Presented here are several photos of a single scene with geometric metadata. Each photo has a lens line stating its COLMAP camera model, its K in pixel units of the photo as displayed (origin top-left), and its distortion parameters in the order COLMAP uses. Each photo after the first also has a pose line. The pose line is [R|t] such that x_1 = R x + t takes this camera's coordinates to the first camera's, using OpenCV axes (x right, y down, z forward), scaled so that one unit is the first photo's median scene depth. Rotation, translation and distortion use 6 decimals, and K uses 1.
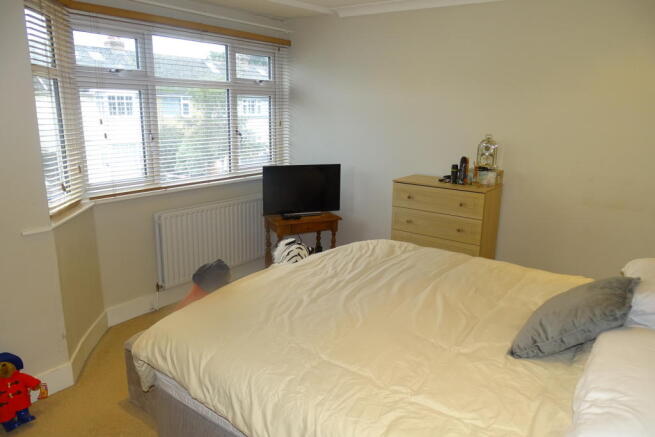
lens RADIAL K [[464.2, 0, 325.1], [0, 464.2, 219.1], [0, 0, 1]] dist [0.004085, 0.006570]
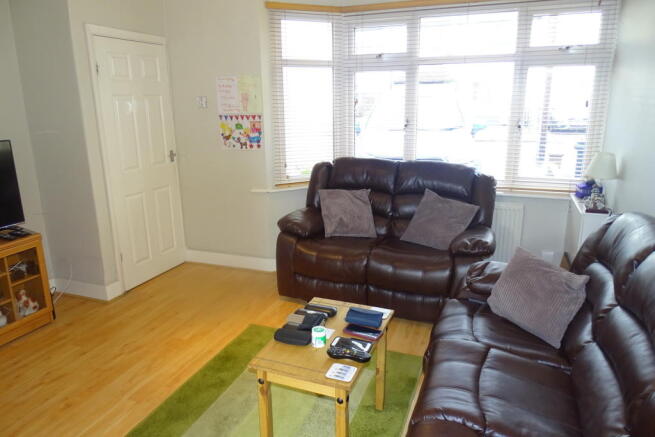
lens RADIAL K [[464.2, 0, 325.1], [0, 464.2, 219.1], [0, 0, 1]] dist [0.004085, 0.006570]
pose [[0.259772, 0.232809, -0.937187, 0.697408], [-0.208661, 0.961109, 0.180914, -0.094456], [0.942857, 0.148558, 0.298247, 0.537806]]
